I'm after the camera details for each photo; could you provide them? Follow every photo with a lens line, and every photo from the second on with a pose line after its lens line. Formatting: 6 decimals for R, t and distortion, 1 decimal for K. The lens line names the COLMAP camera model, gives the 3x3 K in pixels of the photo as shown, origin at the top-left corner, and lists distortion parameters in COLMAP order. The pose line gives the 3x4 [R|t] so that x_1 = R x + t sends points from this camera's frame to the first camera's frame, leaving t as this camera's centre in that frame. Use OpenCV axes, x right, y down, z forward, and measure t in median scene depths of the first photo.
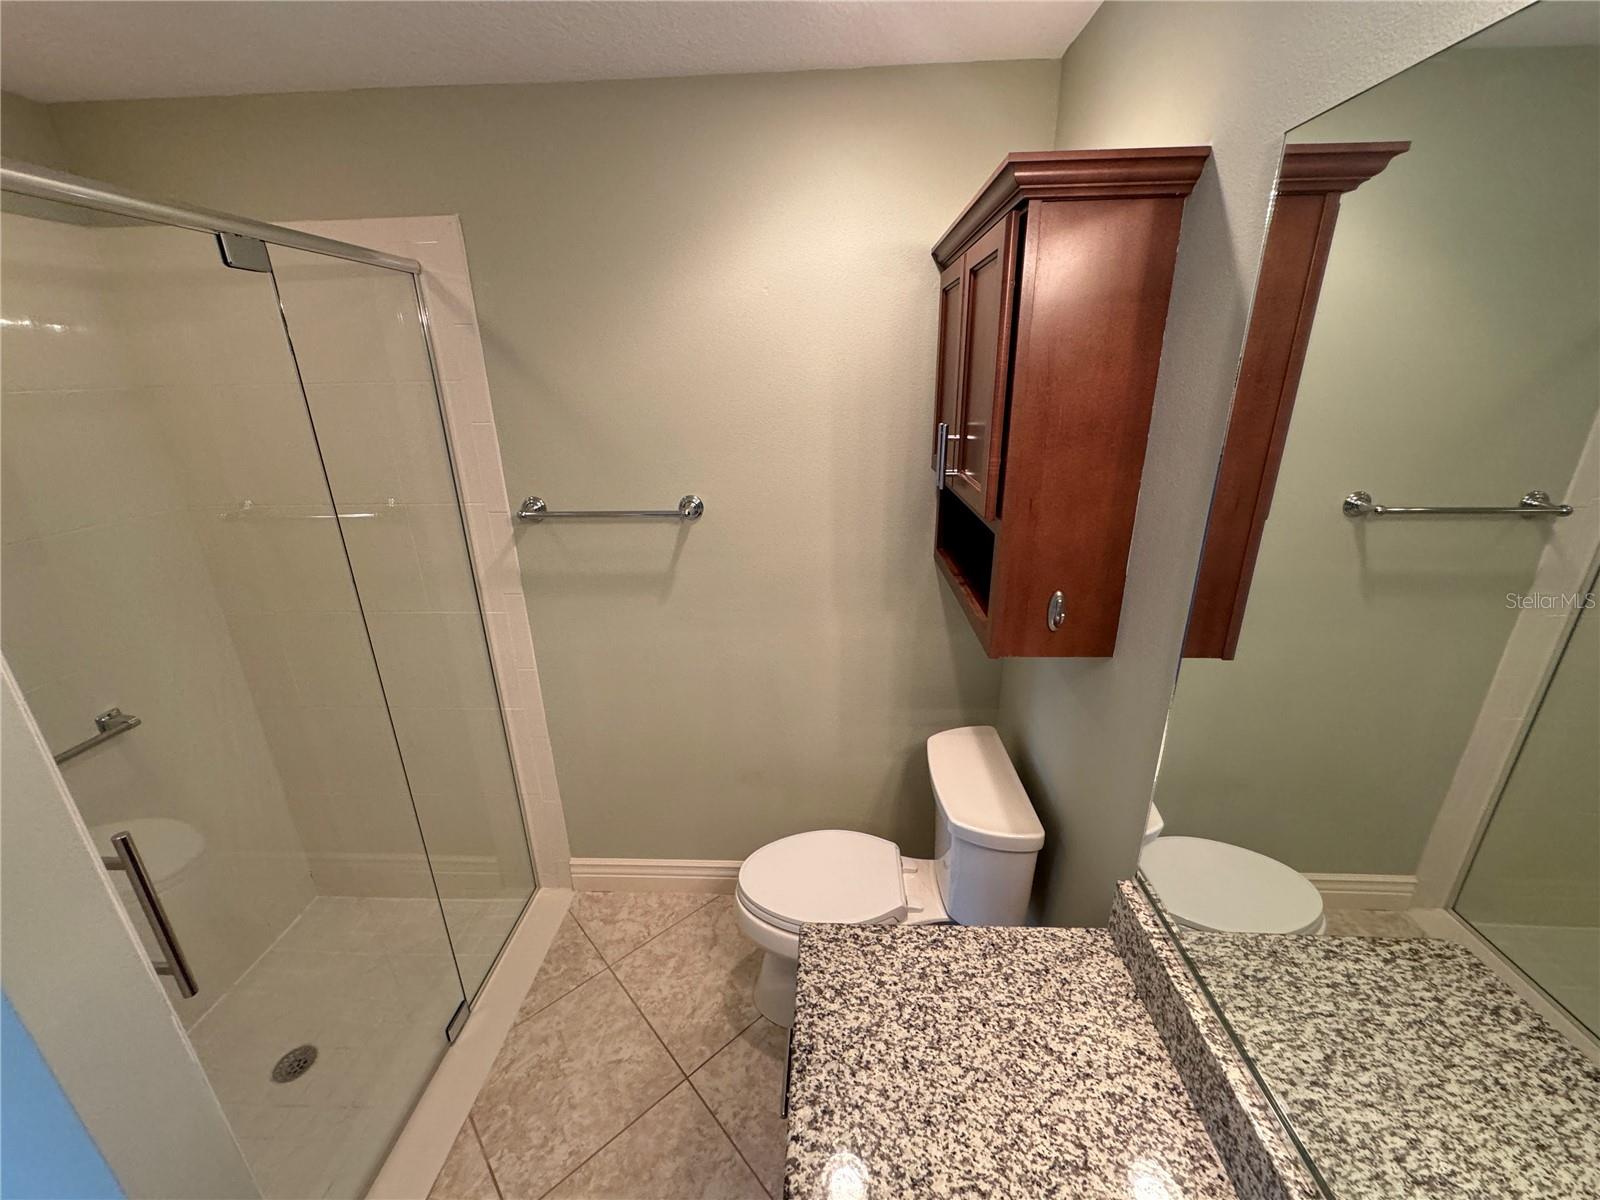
lens RADIAL K [[639.2, 0, 800.9], [0, 639.2, 593.4], [0, 0, 1]] dist [0.000266, -0.000215]
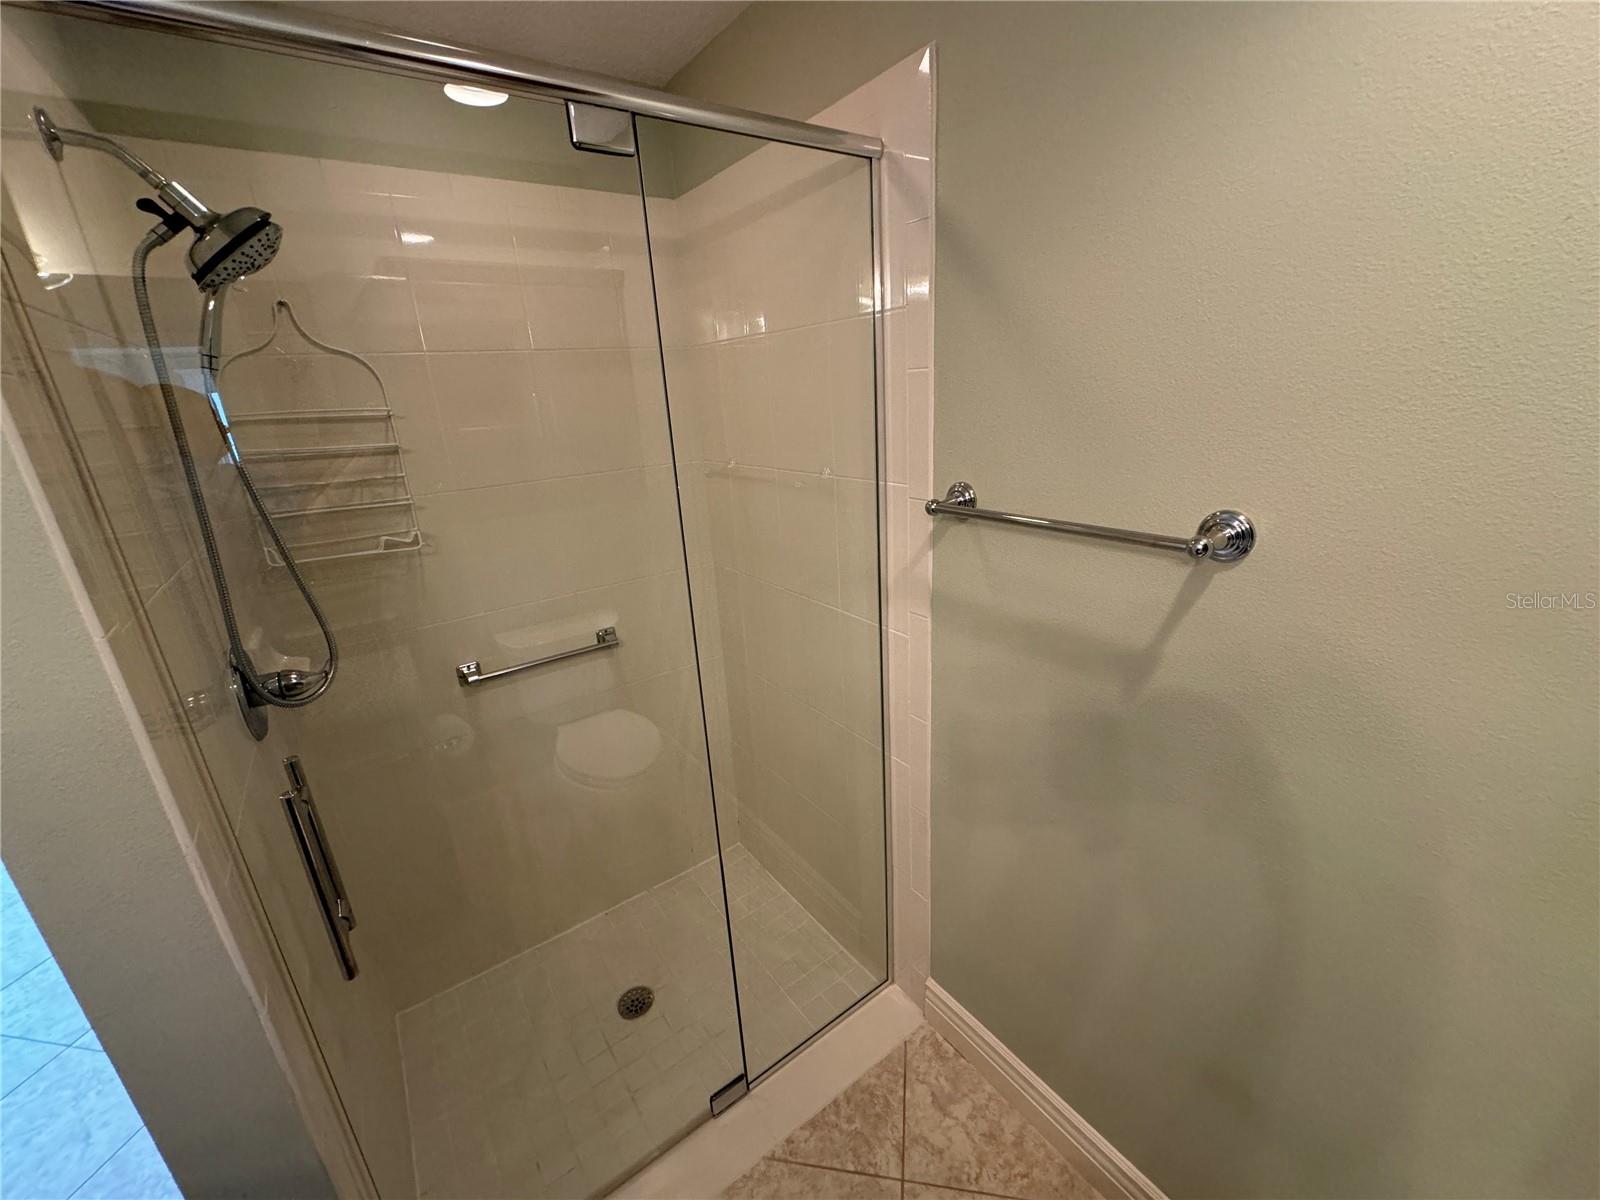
lens RADIAL K [[639.2, 0, 800.9], [0, 639.2, 593.4], [0, 0, 1]] dist [0.000266, -0.000215]
pose [[0.620427, 0.226909, -0.750722, -0.000907], [-0.220595, 0.969075, 0.110600, -0.075359], [0.752601, 0.096986, 0.651295, 0.453934]]
